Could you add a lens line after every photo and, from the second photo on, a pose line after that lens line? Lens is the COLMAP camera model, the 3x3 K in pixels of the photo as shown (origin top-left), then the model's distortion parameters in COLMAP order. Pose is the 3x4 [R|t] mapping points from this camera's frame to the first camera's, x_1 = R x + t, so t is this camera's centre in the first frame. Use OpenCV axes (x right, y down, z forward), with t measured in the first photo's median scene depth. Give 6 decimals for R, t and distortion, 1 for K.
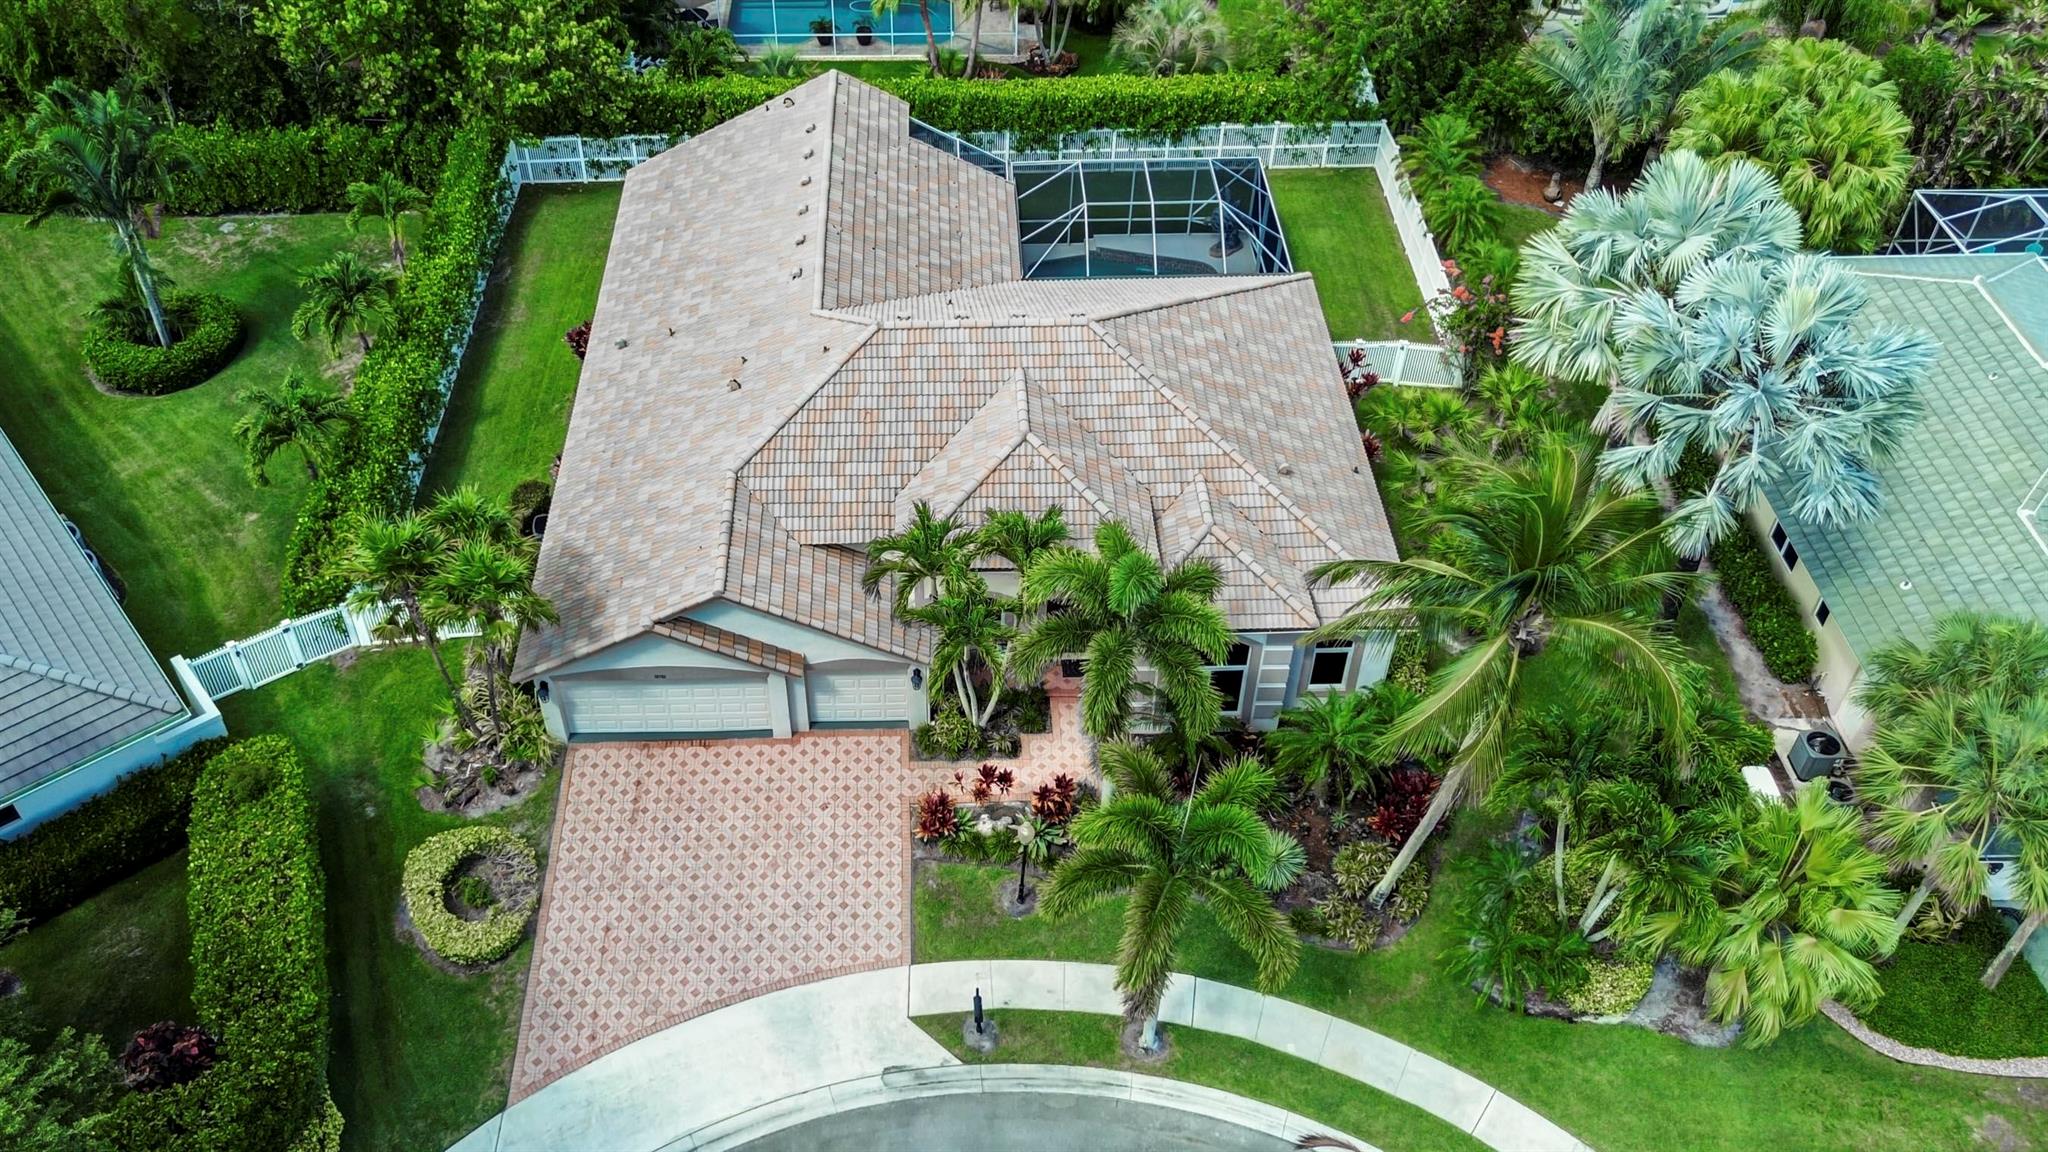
lens RADIAL K [[1698.8, 0, 936.4], [0, 1698.8, 585.2], [0, 0, 1]] dist [0.032736, -0.006875]
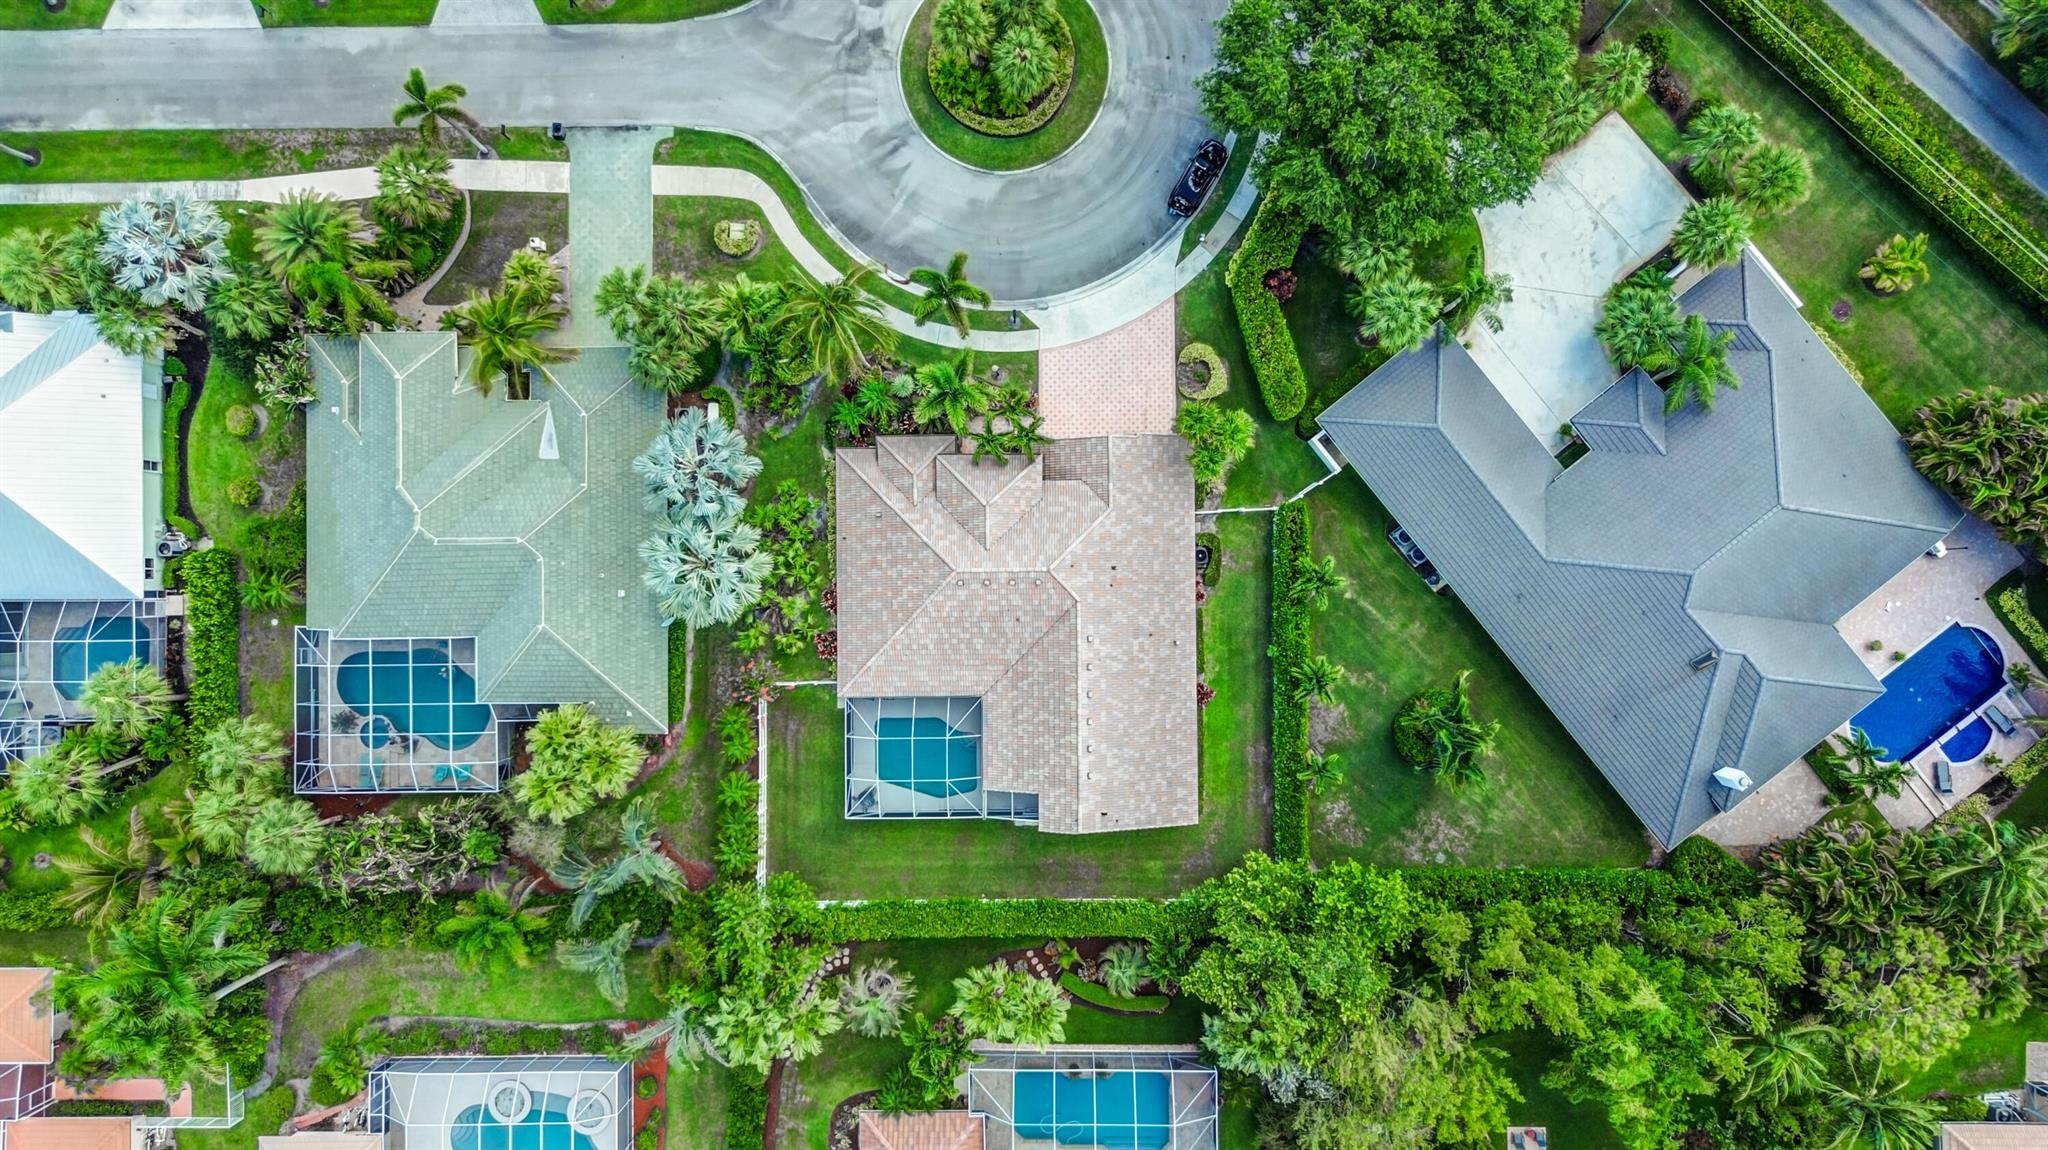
lens RADIAL K [[1462.7, 0, 1024.0], [0, 1462.7, 575.0], [0, 0, 1]] dist [0.031693, -0.003626]
pose [[-0.999682, -0.005688, 0.024547, -0.047150], [0.021931, -0.676095, 0.736488, -1.597566], [0.012407, 0.736793, 0.676005, -0.307992]]
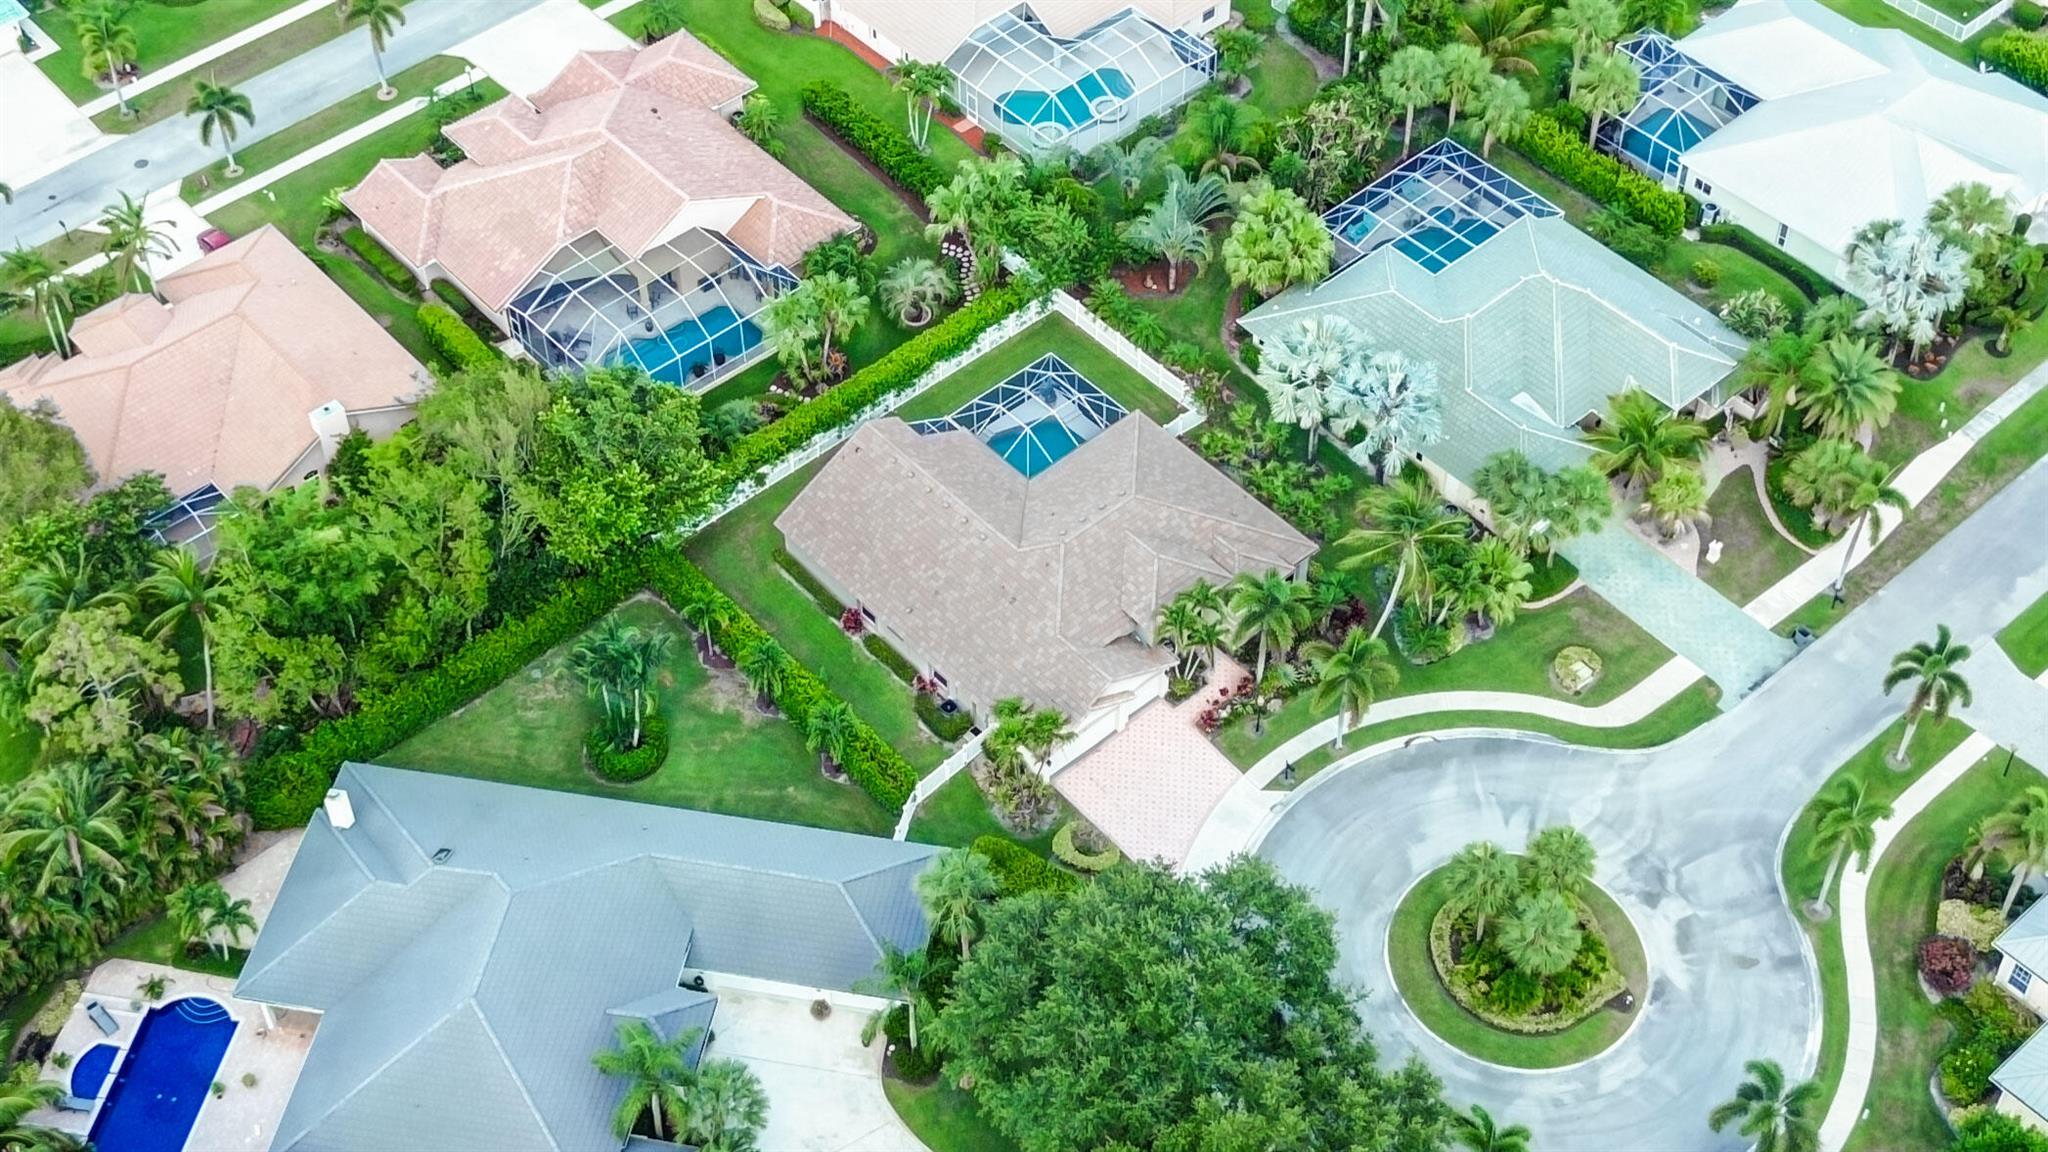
lens RADIAL K [[2671.4, 0, 975.6], [0, 2671.4, 574.0], [0, 0, 1]] dist [0.087919, 0.038139]
pose [[0.764338, -0.488479, 0.420921, -1.579665], [0.457871, 0.870788, 0.179115, -0.786726], [-0.454027, 0.055823, 0.889237, -1.985413]]
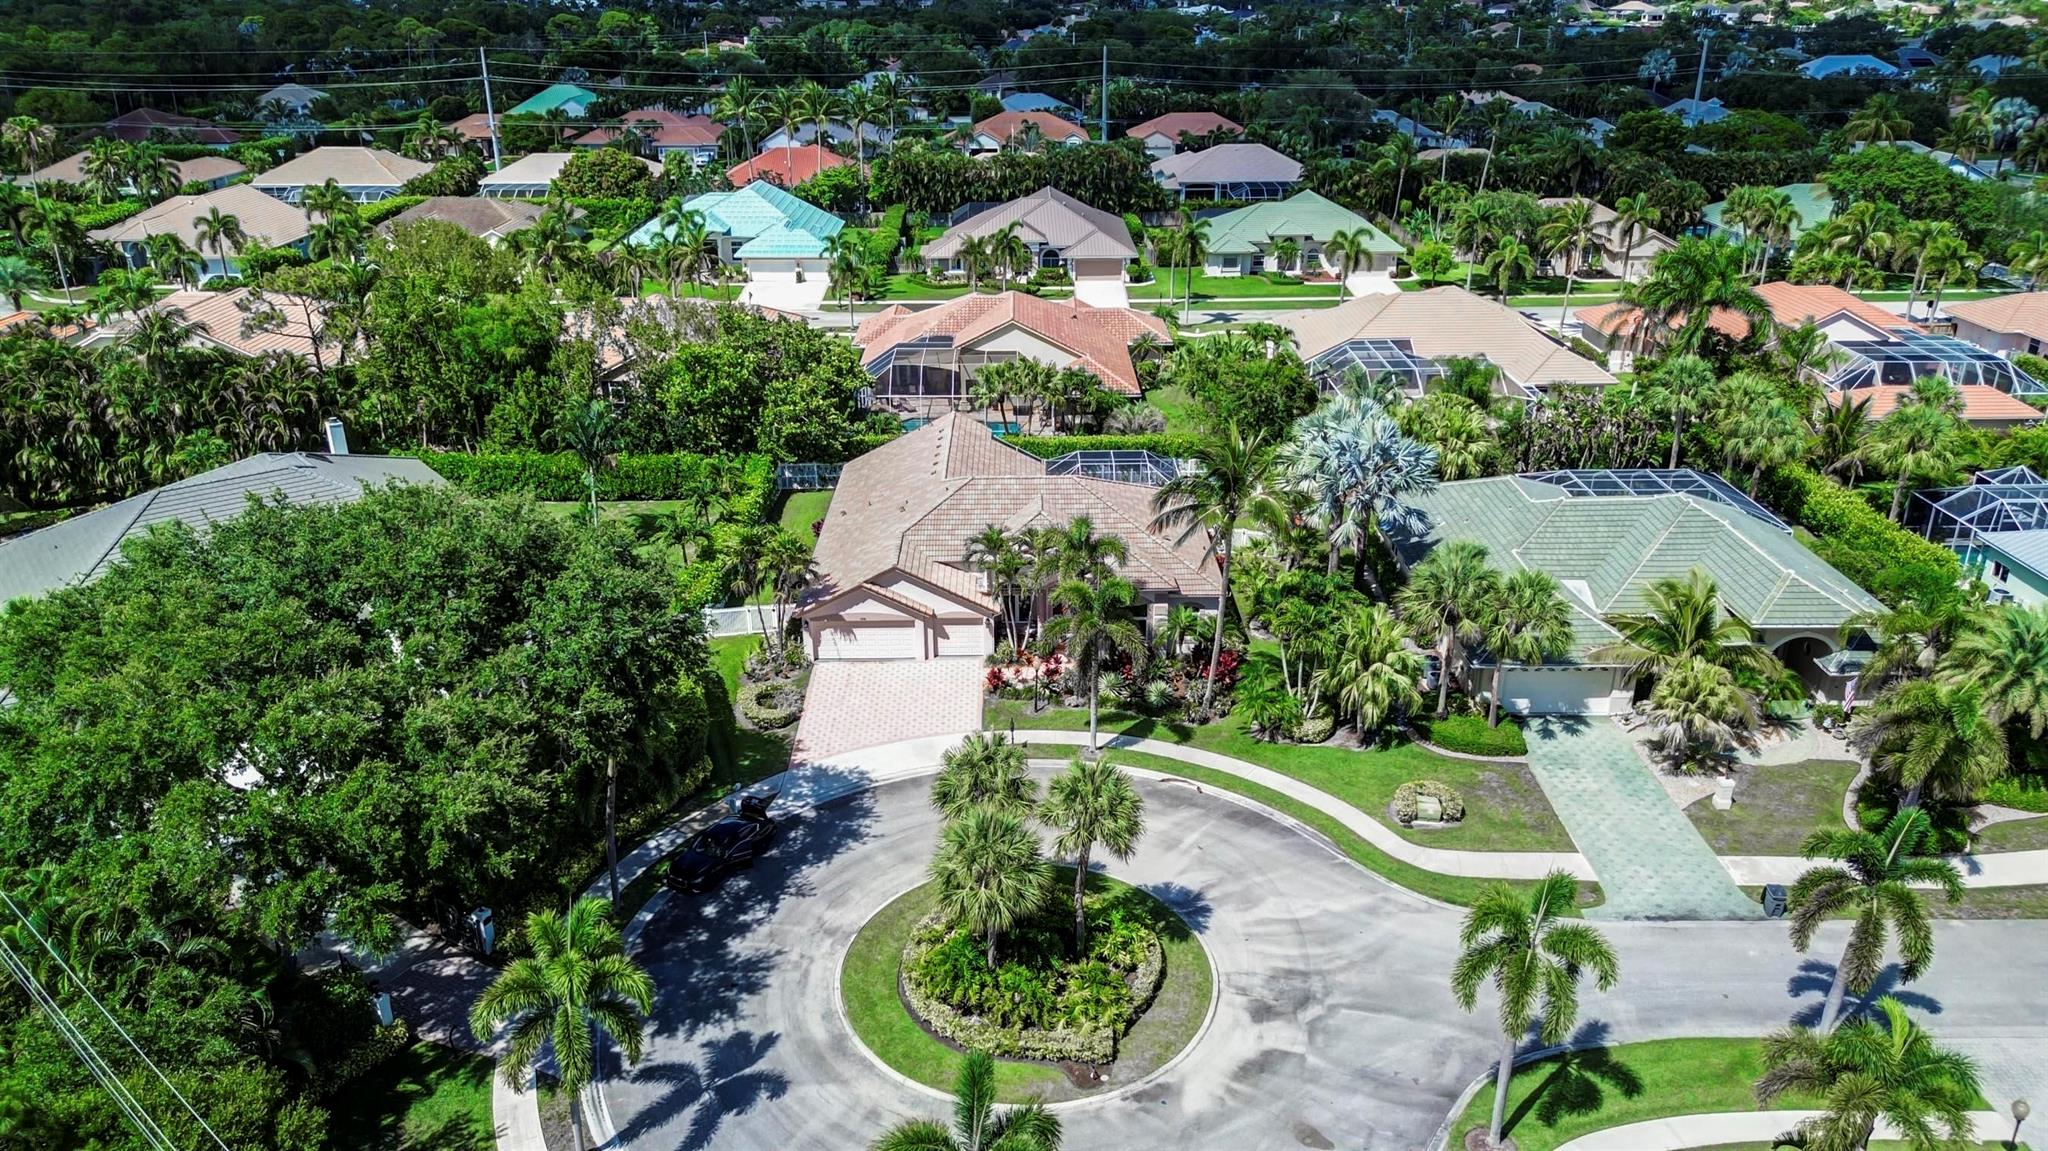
lens RADIAL K [[1475.0, 0, 1024.0], [0, 1475.0, 575.5], [0, 0, 1]] dist [0.105124, -0.124575]
pose [[0.999974, 0.003593, -0.006241, 0.041968], [-0.005589, 0.933685, -0.358051, 0.615461], [0.004540, 0.358077, 0.933681, -0.665079]]
